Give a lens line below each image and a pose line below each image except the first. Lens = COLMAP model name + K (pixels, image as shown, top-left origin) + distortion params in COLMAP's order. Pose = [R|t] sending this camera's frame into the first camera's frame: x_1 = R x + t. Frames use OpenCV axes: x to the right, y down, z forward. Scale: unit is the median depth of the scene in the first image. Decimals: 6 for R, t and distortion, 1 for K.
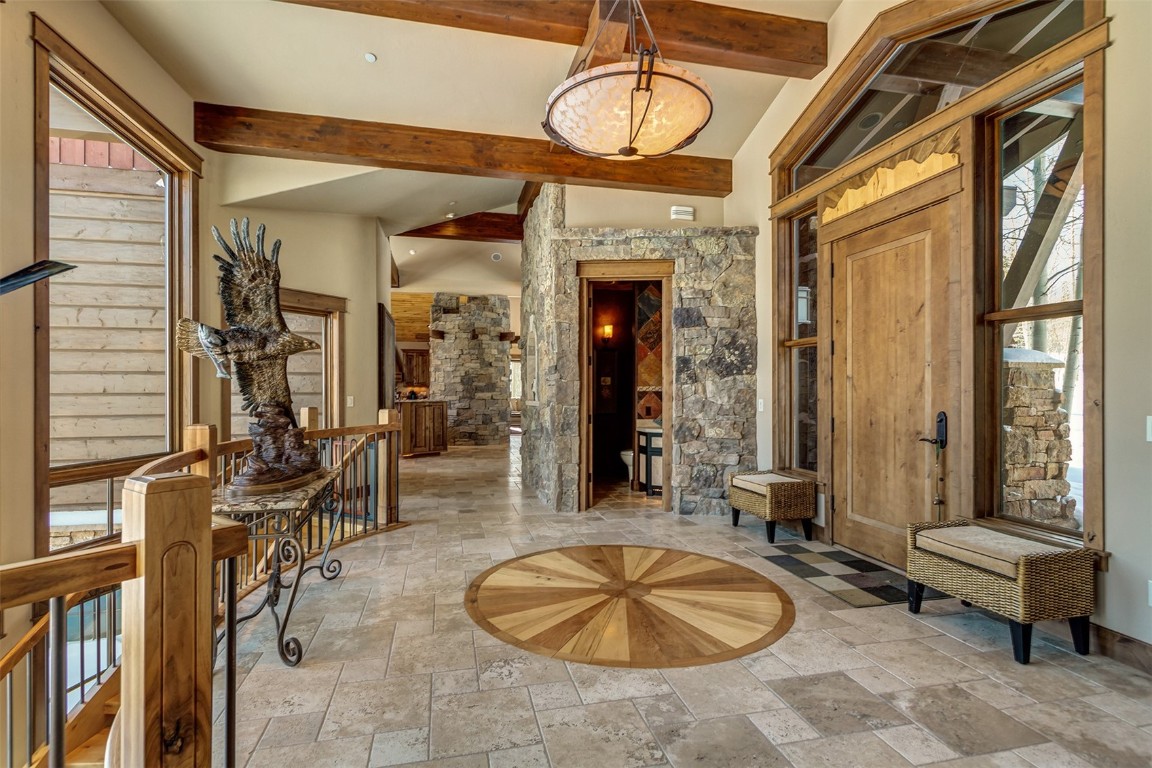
lens RADIAL K [[547.2, 0, 571.3], [0, 547.2, 385.3], [0, 0, 1]] dist [0.006482, -0.003402]
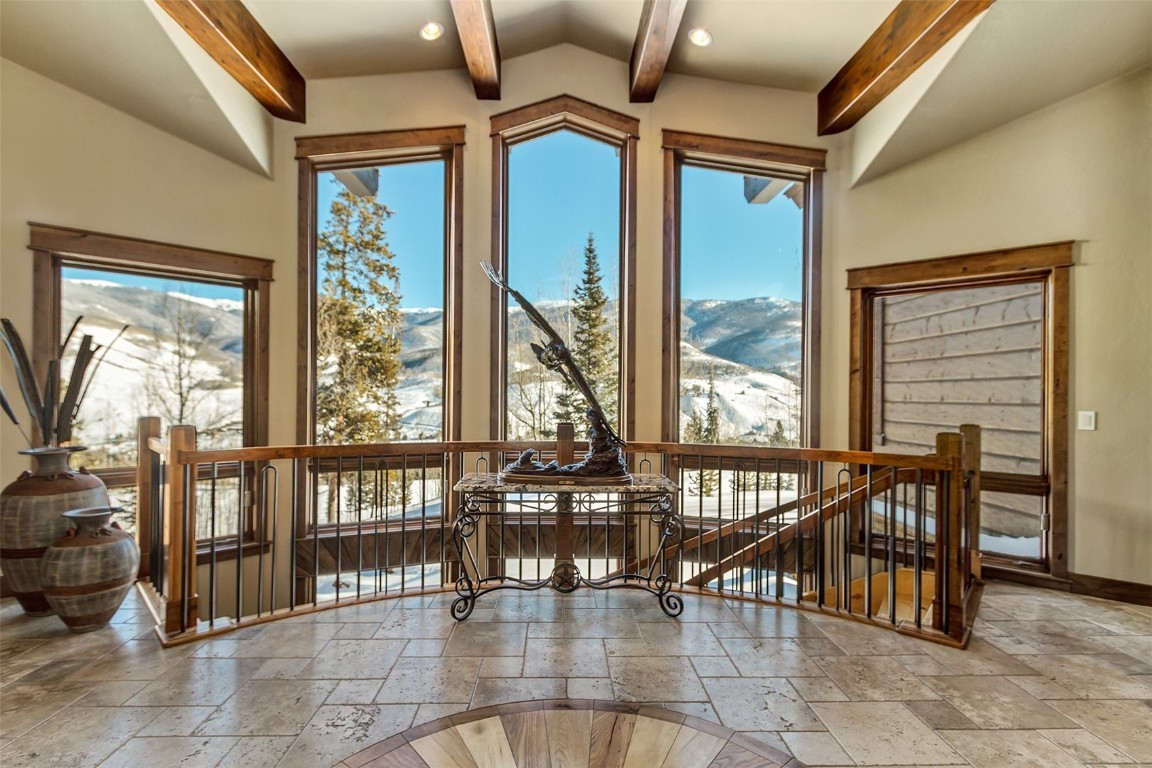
lens RADIAL K [[547.2, 0, 573.2], [0, 547.2, 390.2], [0, 0, 1]] dist [0.006482, -0.003402]
pose [[-0.198149, -0.008890, -0.980132, 0.272204], [-0.005000, 0.999955, -0.008059, 0.005122], [0.980159, 0.003303, -0.198184, 0.638654]]
